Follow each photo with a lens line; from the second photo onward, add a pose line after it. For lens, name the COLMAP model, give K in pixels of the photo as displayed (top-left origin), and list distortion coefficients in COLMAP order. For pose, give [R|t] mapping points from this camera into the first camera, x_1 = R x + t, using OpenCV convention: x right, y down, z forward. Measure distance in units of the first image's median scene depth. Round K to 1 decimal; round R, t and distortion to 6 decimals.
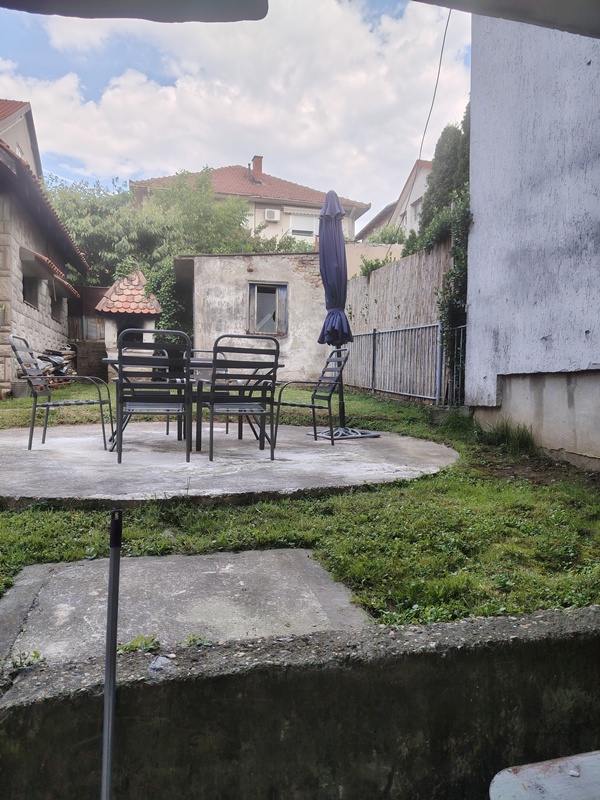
lens RADIAL K [[557.4, 0, 324.3], [0, 557.4, 416.5], [0, 0, 1]] dist [0.011301, -0.022652]
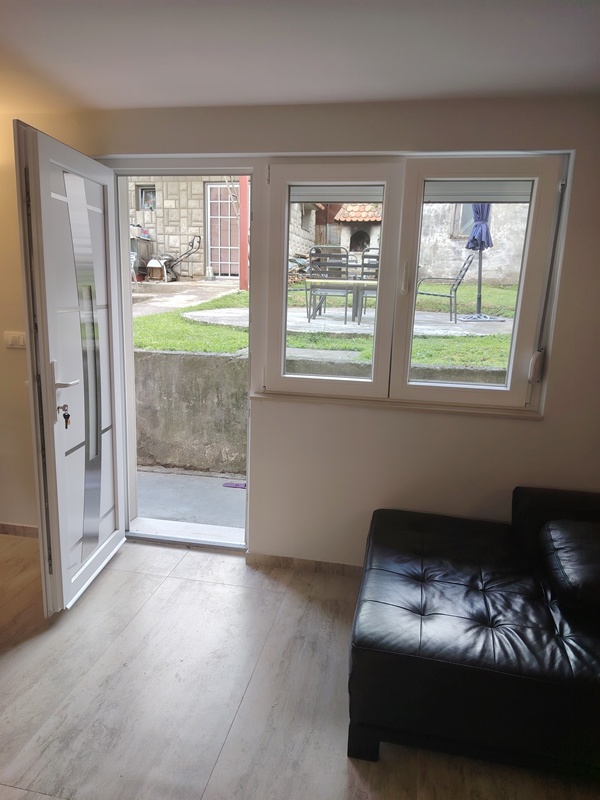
lens RADIAL K [[557.4, 0, 299.4], [0, 557.4, 401.9], [0, 0, 1]] dist [0.011301, -0.022652]
pose [[0.887047, 0.107707, -0.448939, 0.135172], [-0.039678, 0.986593, 0.158300, 0.016184], [0.459971, -0.122607, 0.879429, -0.192201]]
